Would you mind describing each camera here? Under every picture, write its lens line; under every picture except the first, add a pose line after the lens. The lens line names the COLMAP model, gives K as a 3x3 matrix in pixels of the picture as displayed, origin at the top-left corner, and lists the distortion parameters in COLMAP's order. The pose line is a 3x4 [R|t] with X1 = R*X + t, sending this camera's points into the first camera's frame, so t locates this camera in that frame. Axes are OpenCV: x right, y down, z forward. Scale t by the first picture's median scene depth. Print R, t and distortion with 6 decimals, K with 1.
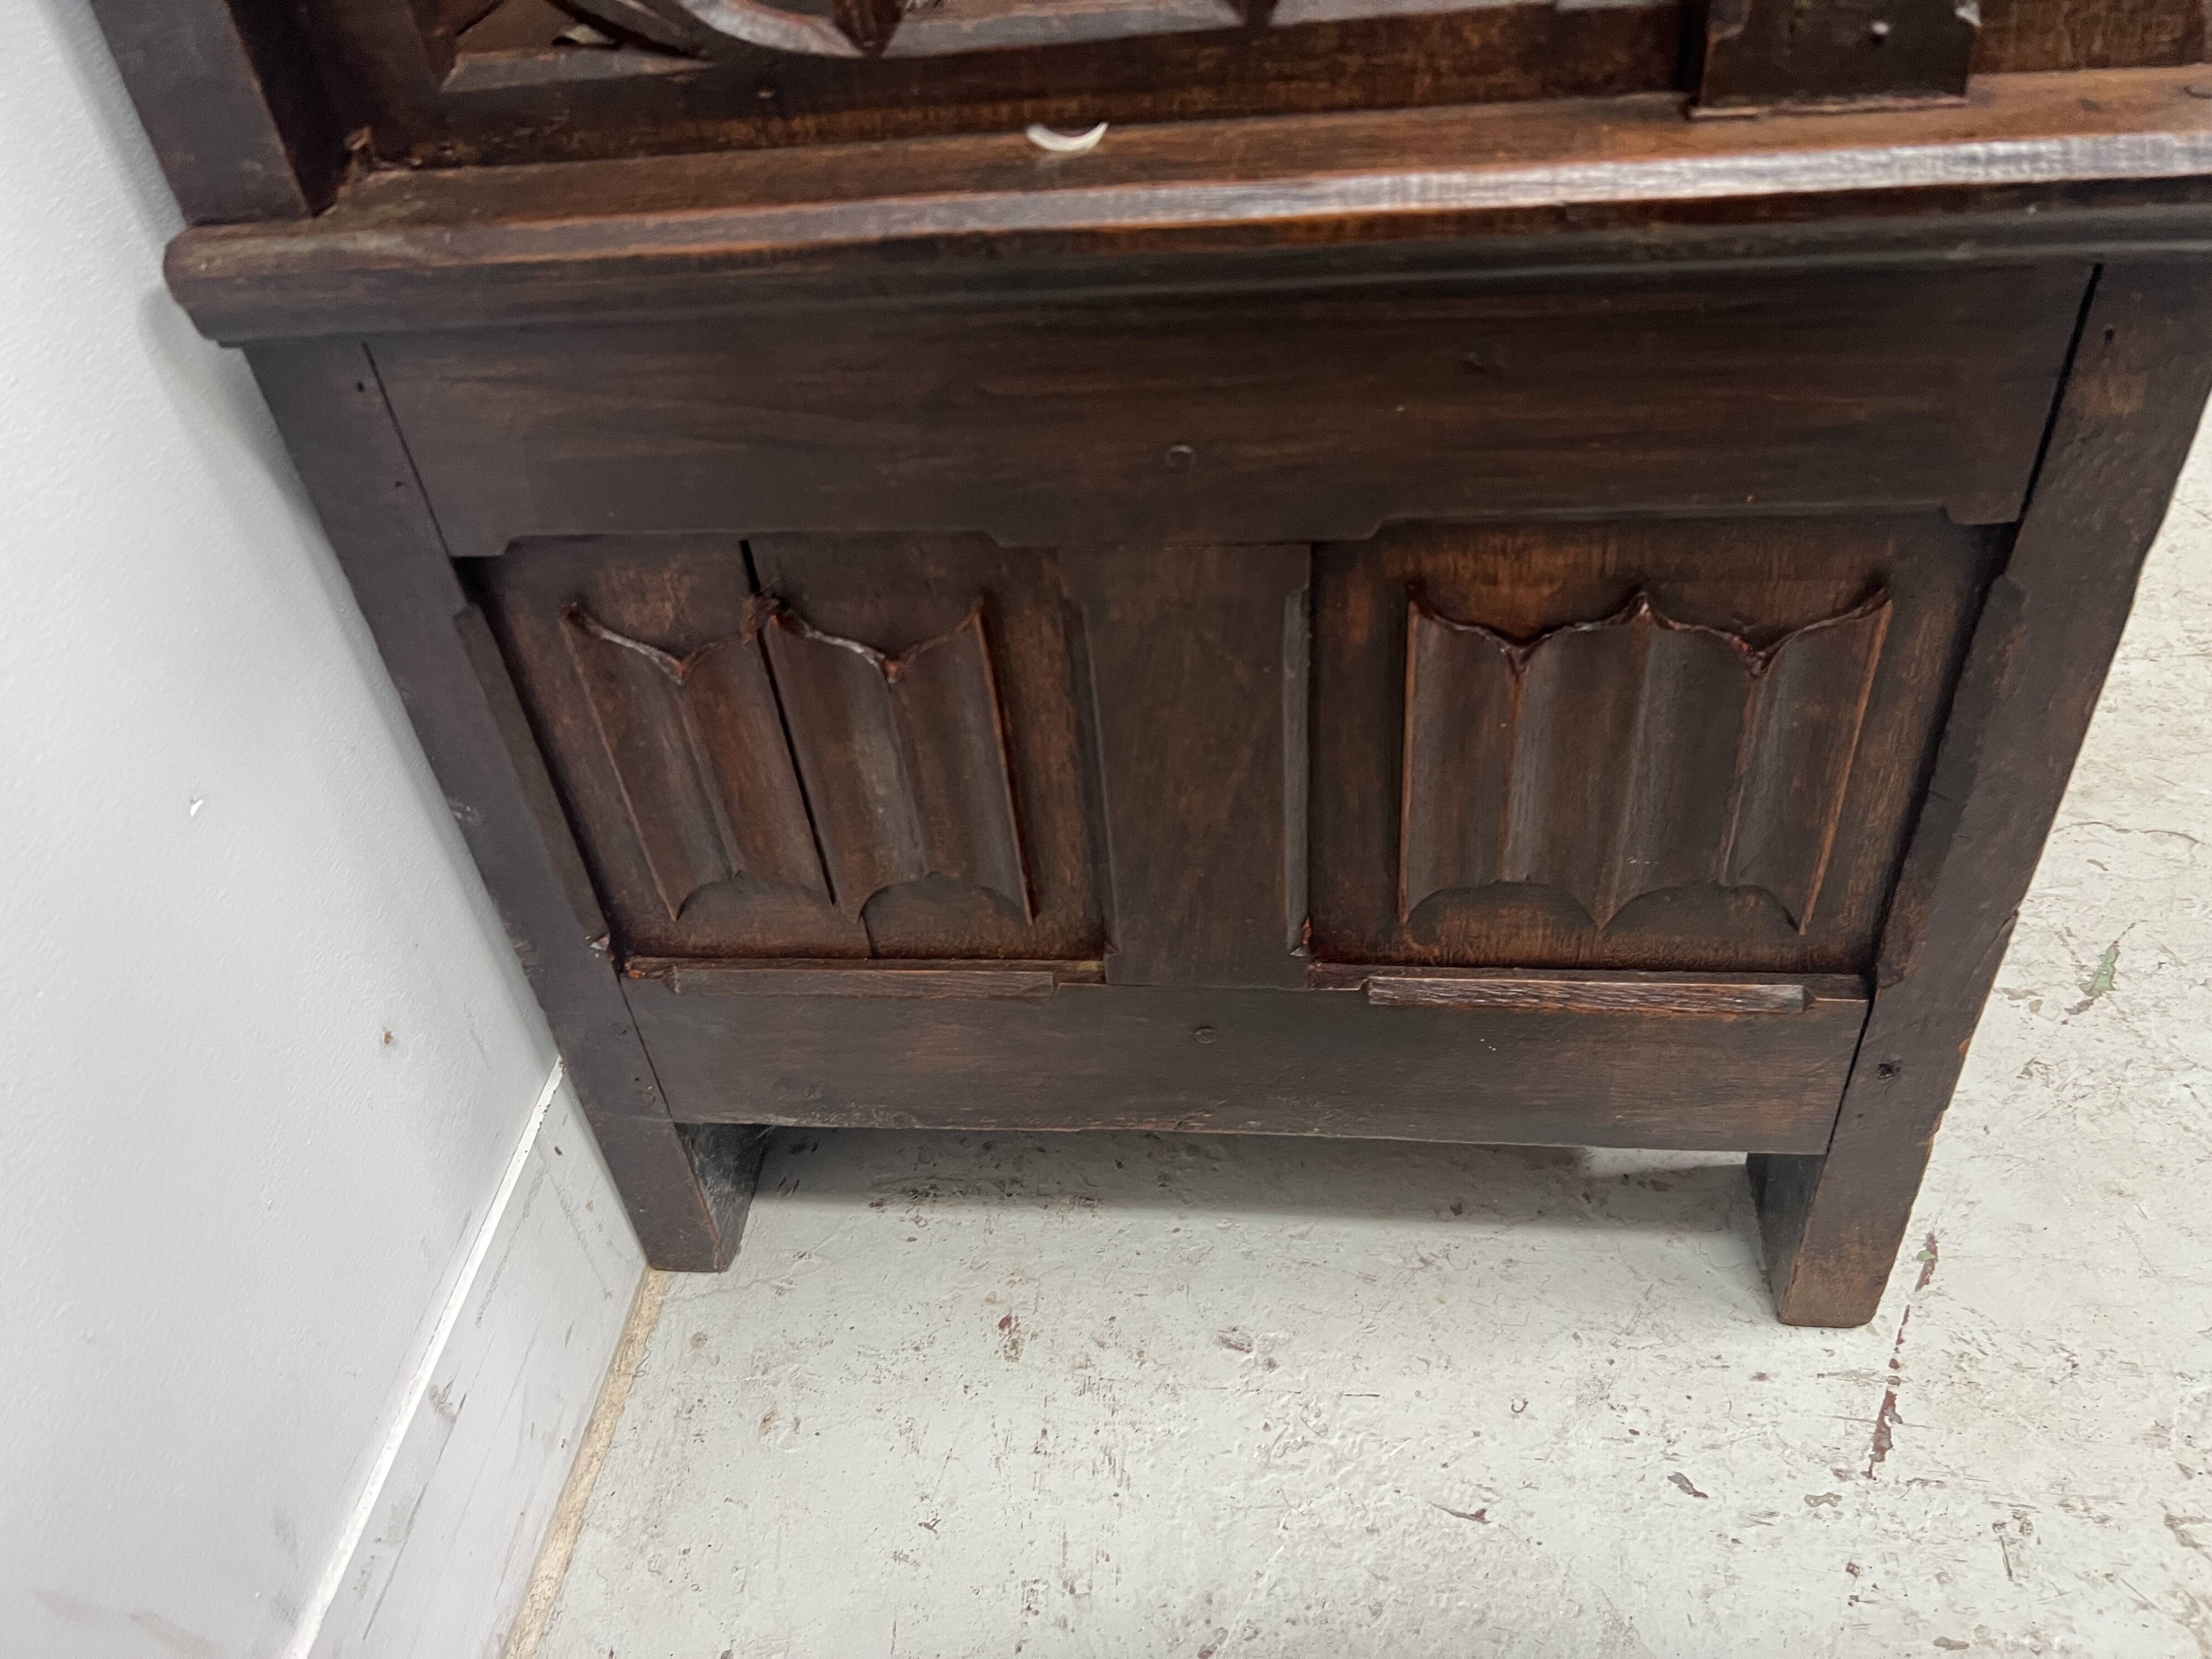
lens RADIAL K [[1672.8, 0, 1098.6], [0, 1672.8, 829.2], [0, 0, 1]] dist [0.053930, -0.064028]
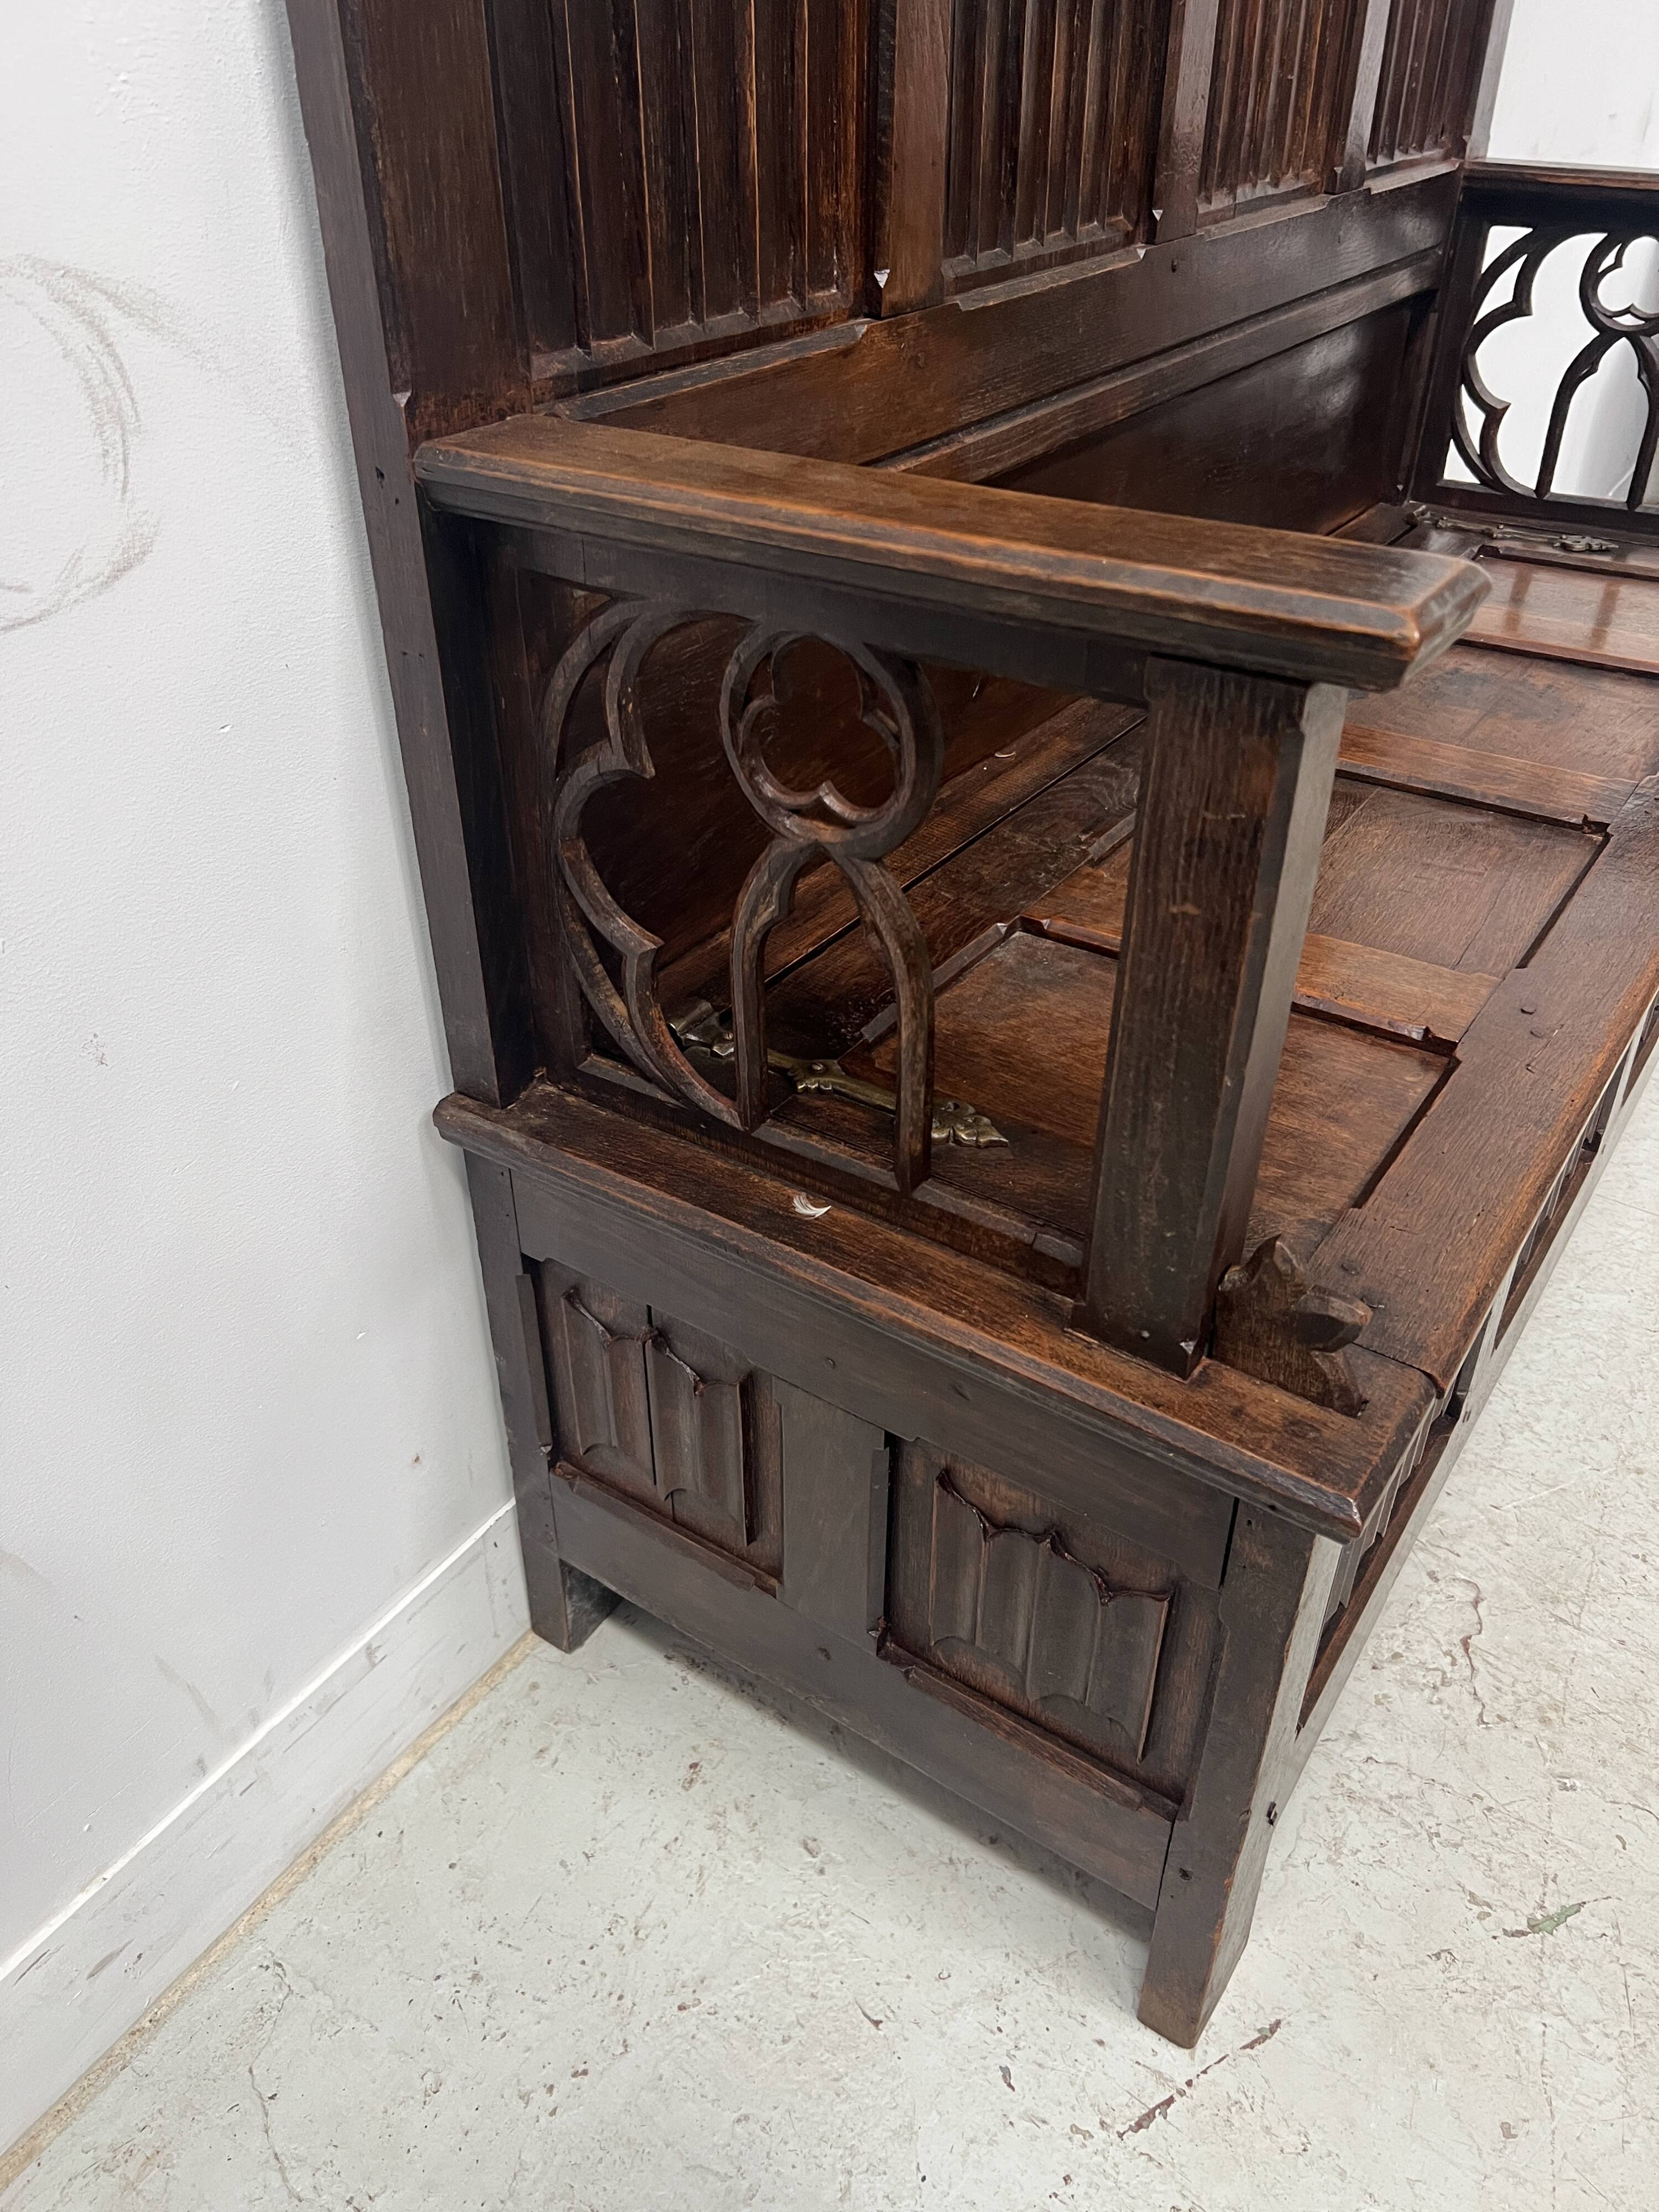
lens RADIAL K [[1672.8, 0, 819.6], [0, 1672.8, 1105.9], [0, 0, 1]] dist [0.053930, -0.064028]
pose [[0.875013, 0.337121, -0.347421, 0.419843], [-0.367547, 0.929706, -0.023559, -0.311276], [0.315057, 0.148308, 0.937413, -0.580535]]
